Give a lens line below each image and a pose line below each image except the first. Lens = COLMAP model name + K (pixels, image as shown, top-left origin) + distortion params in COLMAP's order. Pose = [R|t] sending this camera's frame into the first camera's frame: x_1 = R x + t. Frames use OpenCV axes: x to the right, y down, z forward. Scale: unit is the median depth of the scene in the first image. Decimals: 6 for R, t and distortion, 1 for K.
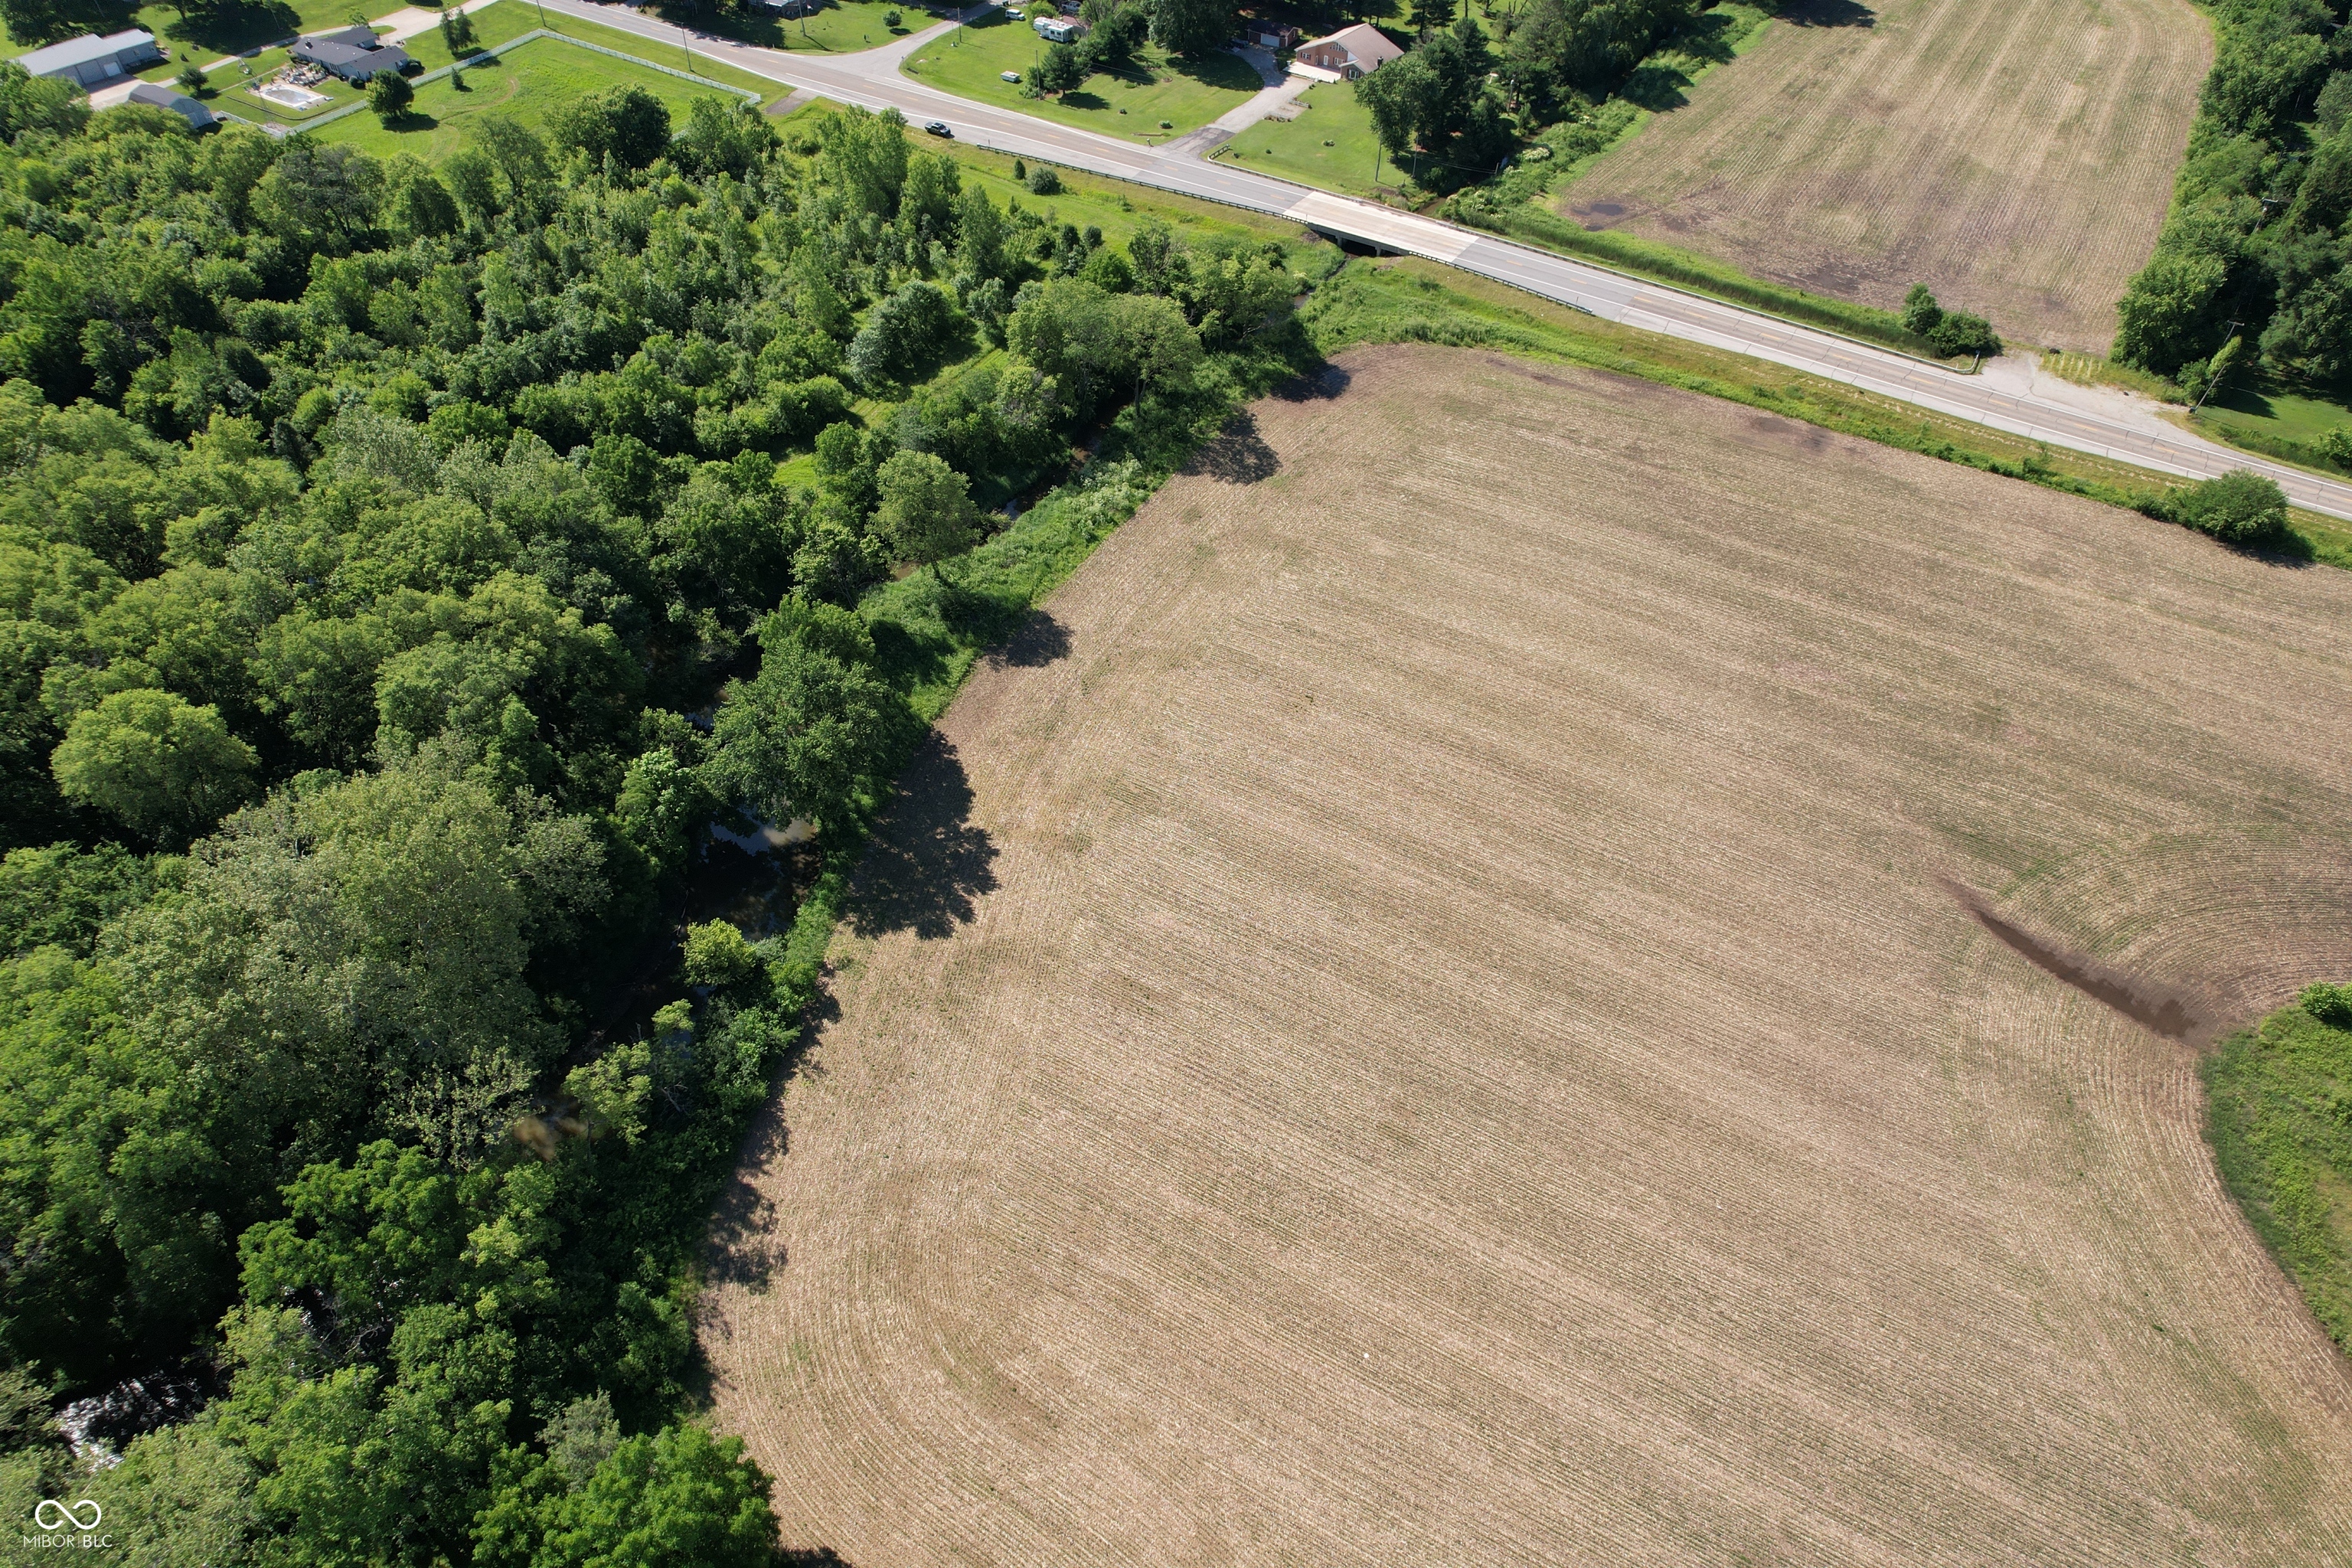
lens RADIAL K [[1508.2, 0, 1174.4], [0, 1508.2, 782.5], [0, 0, 1]] dist [-0.080689, 0.077928]
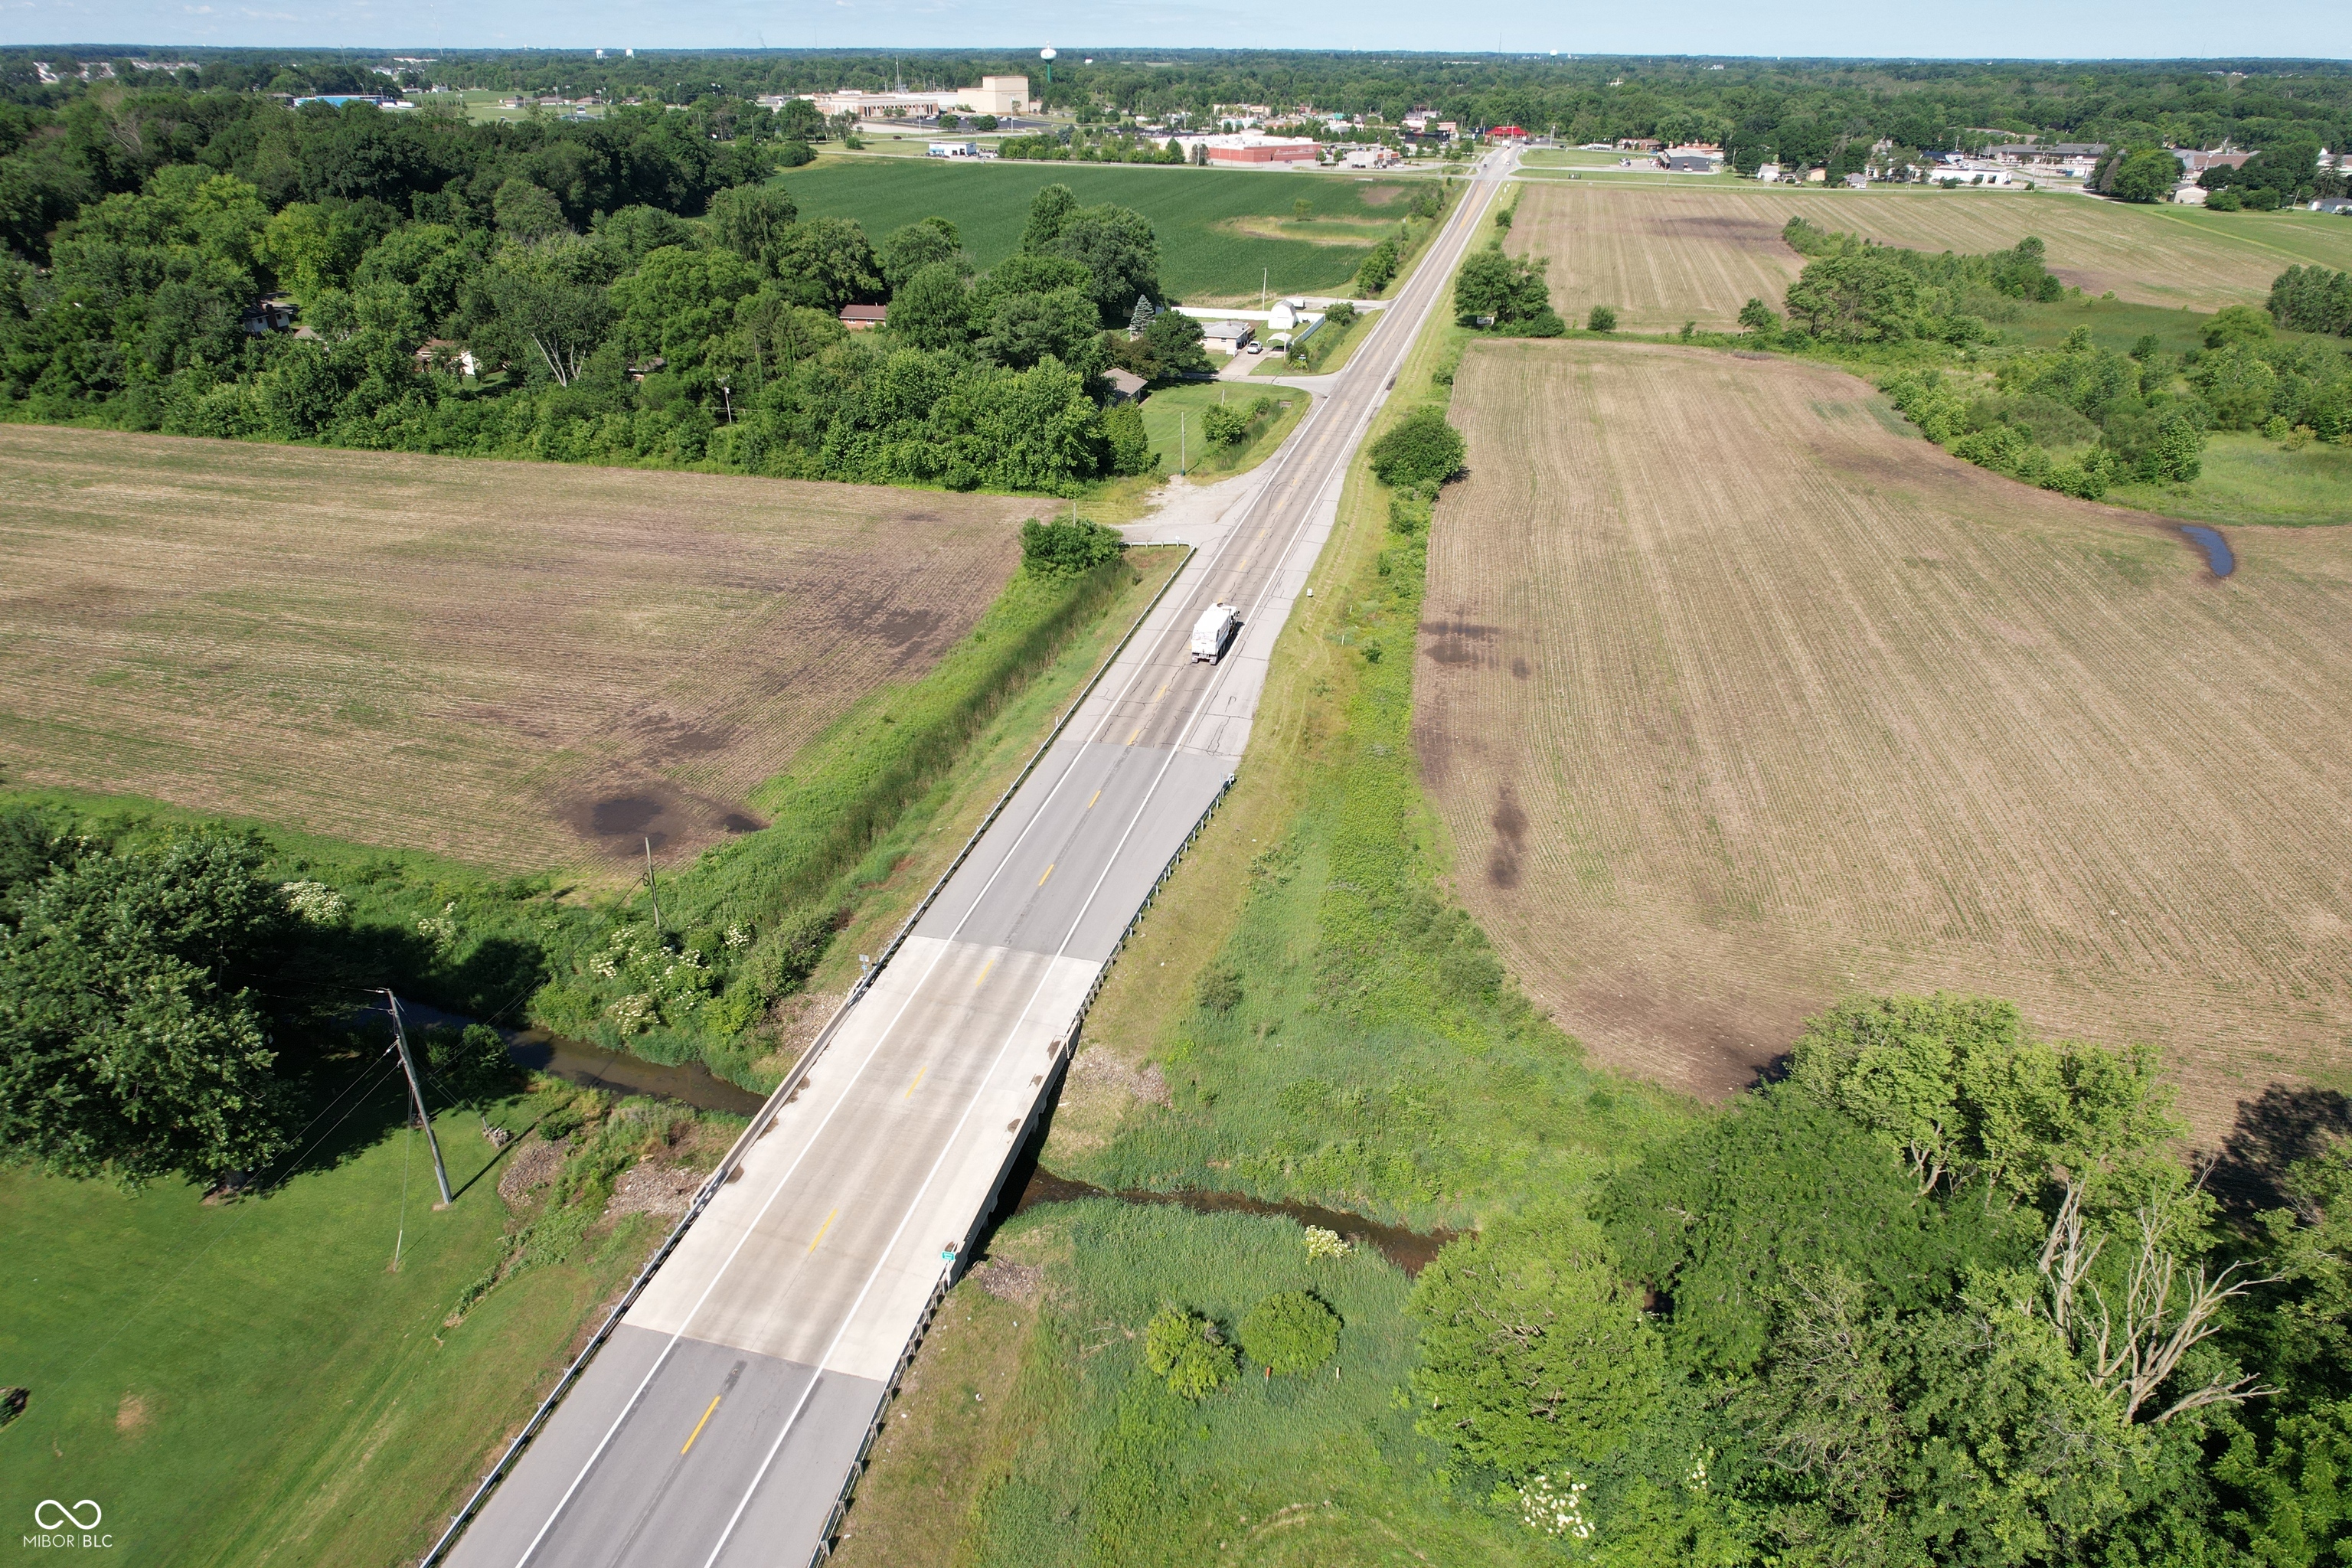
lens RADIAL K [[1505.1, 0, 1178.3], [0, 1505.1, 792.4], [0, 0, 1]] dist [-0.078097, 0.075602]
pose [[-0.329516, -0.438375, 0.836210, -0.105291], [0.659333, 0.527098, 0.536142, -0.542430], [-0.675796, 0.728007, 0.115348, 0.902103]]
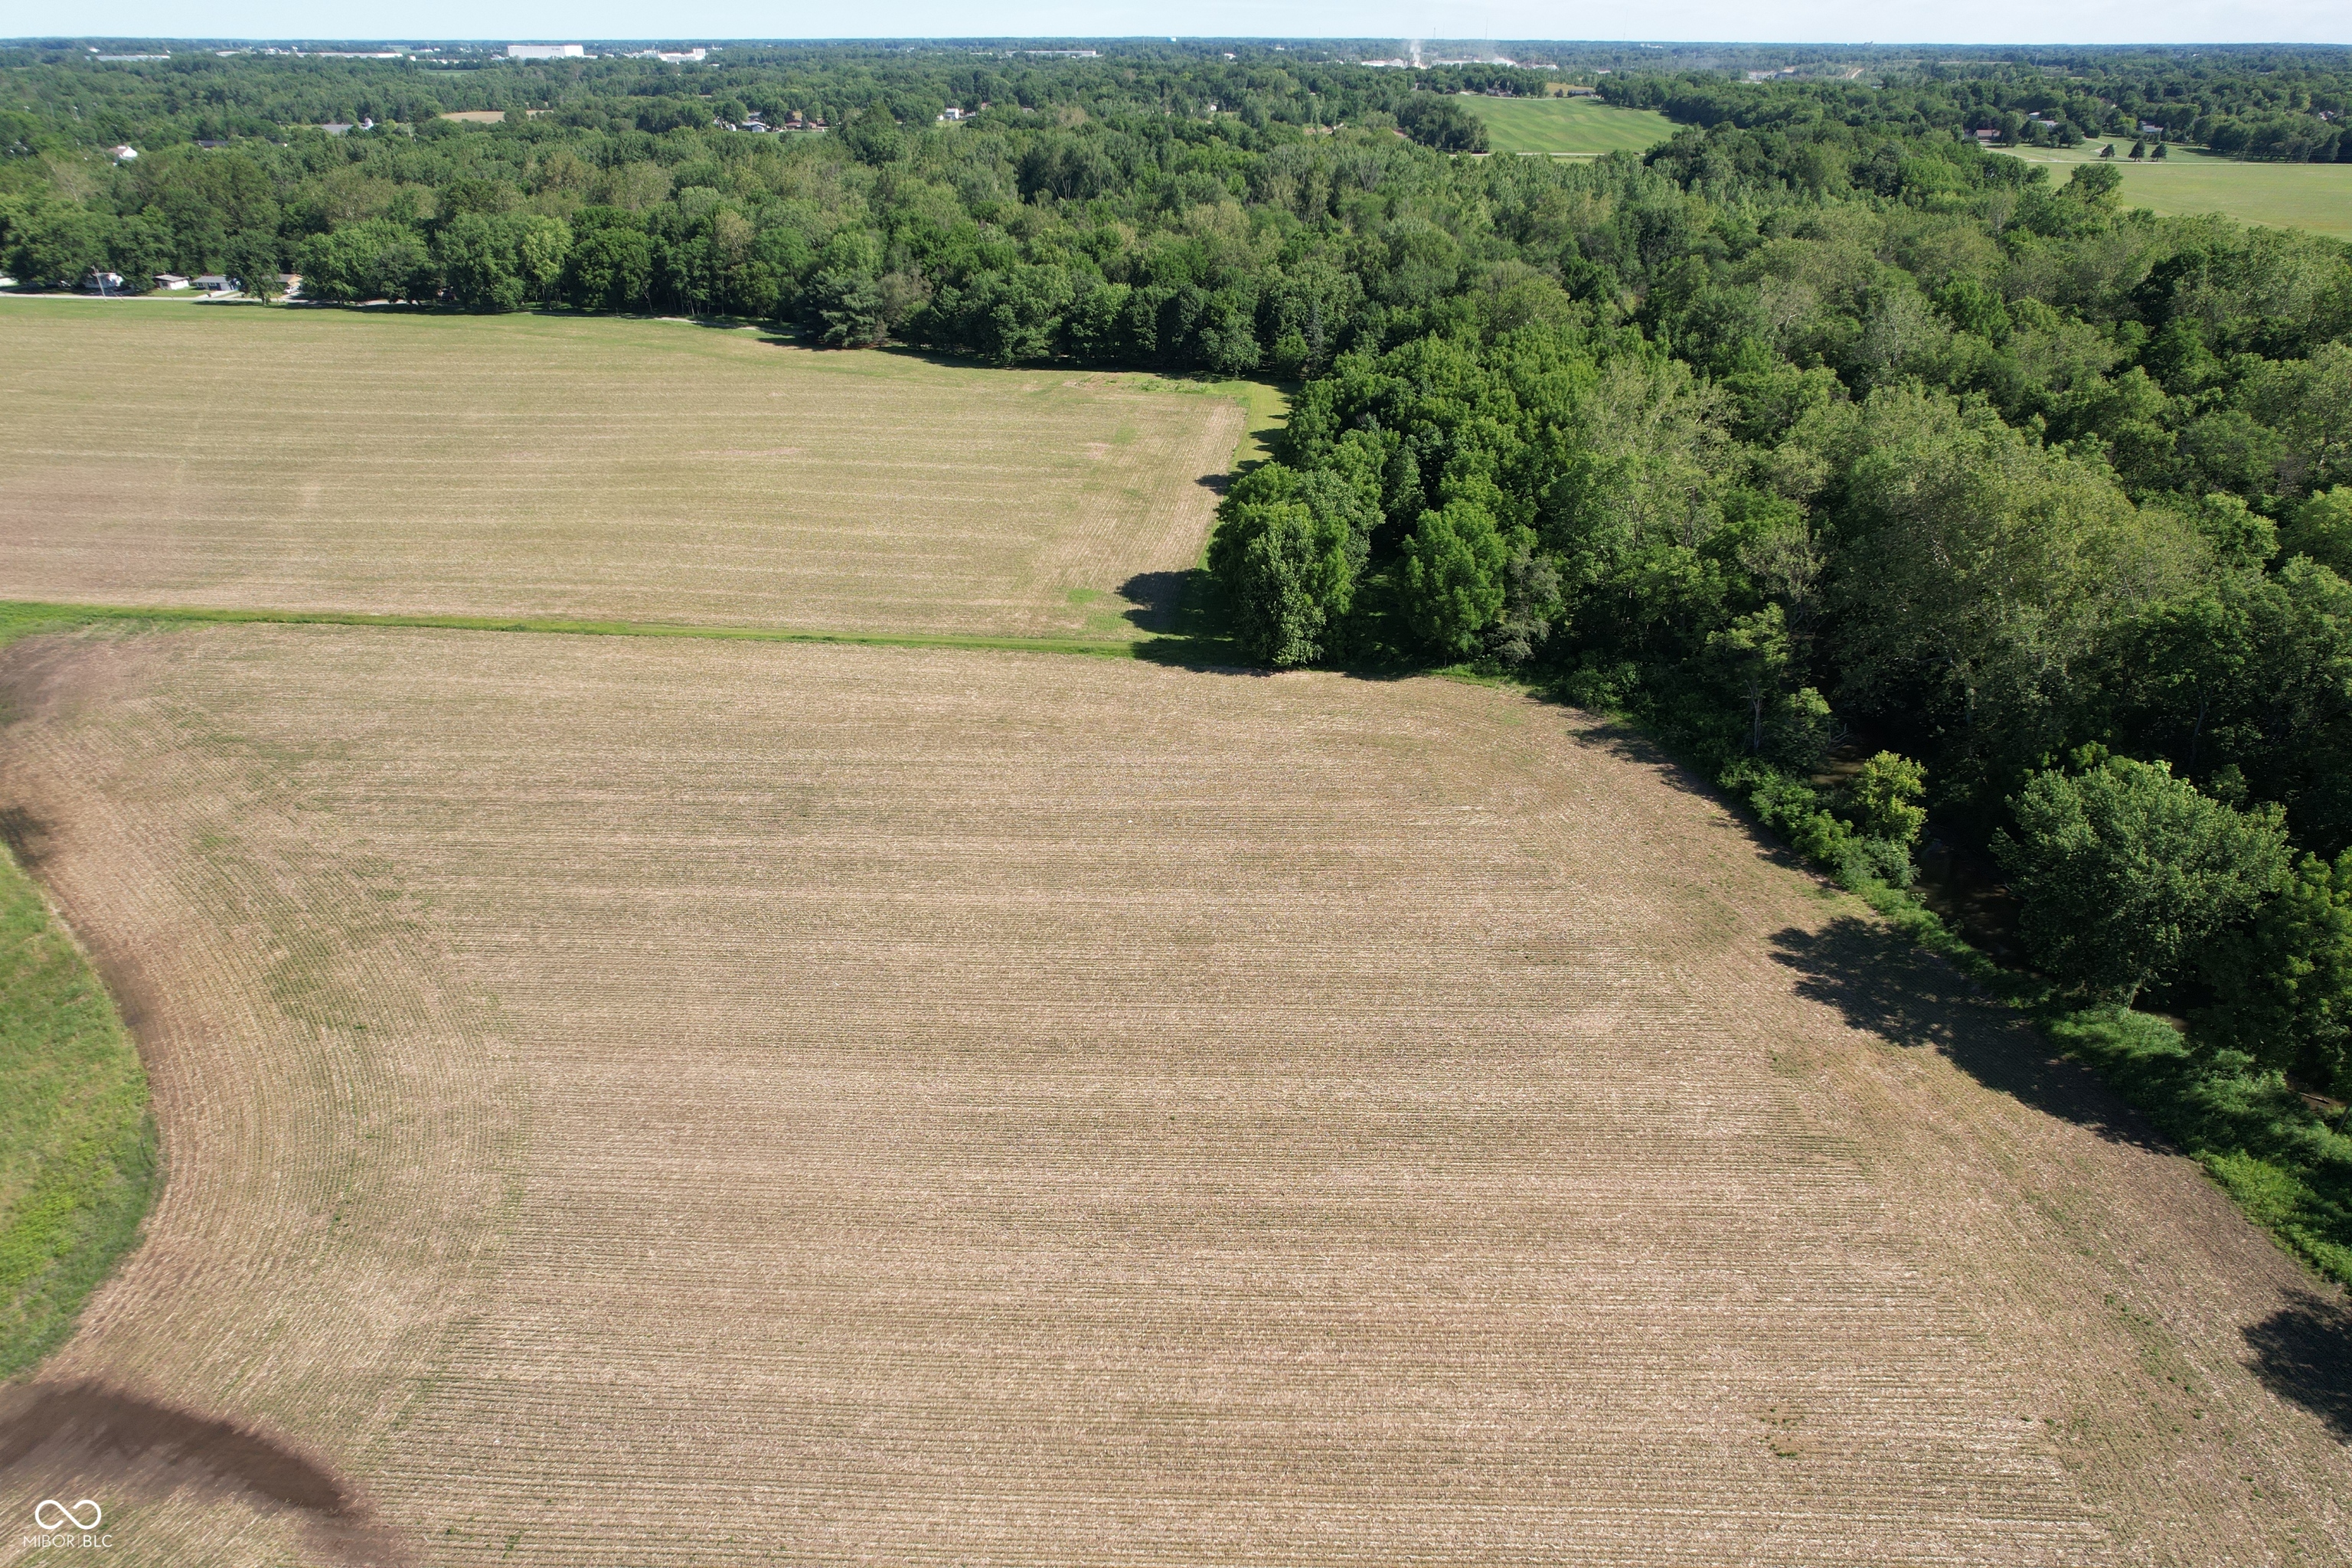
lens RADIAL K [[1508.2, 0, 1174.4], [0, 1508.2, 782.5], [0, 0, 1]] dist [-0.080689, 0.077928]
pose [[-0.885416, 0.198467, -0.420297, 0.273222], [-0.336774, 0.349294, 0.874401, -0.311128], [0.320347, 0.915753, -0.242432, 0.591752]]
